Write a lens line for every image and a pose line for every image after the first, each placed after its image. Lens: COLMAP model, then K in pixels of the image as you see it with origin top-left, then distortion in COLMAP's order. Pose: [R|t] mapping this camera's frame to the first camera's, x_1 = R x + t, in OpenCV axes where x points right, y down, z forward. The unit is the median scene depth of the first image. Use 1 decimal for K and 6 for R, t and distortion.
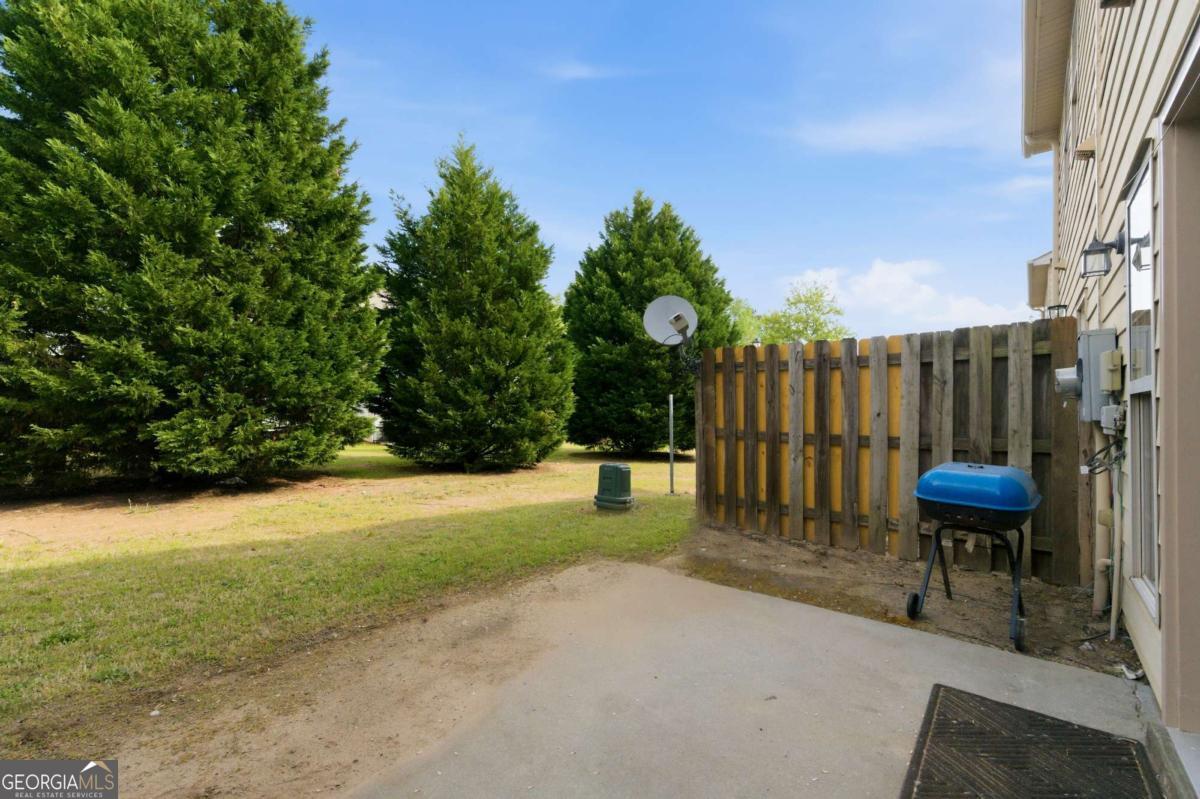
lens RADIAL K [[497.4, 0, 601.4], [0, 497.4, 406.9], [0, 0, 1]] dist [-0.014567, -0.000103]
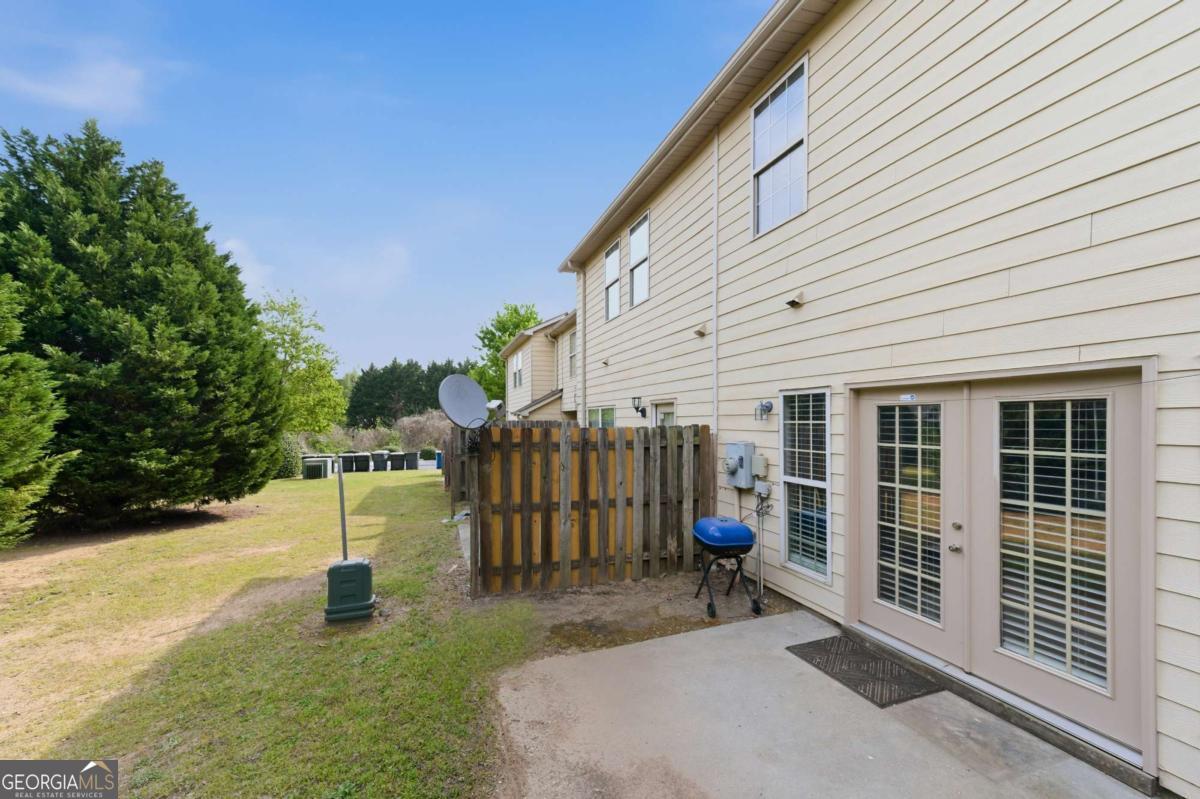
lens RADIAL K [[493.2, 0, 613.3], [0, 493.2, 419.4], [0, 0, 1]] dist [0.006861, -0.003646]
pose [[0.477965, -0.008113, 0.878341, -0.641684], [0.000224, 0.999958, 0.009114, -0.167106], [-0.878379, -0.004159, 0.477947, 0.323147]]
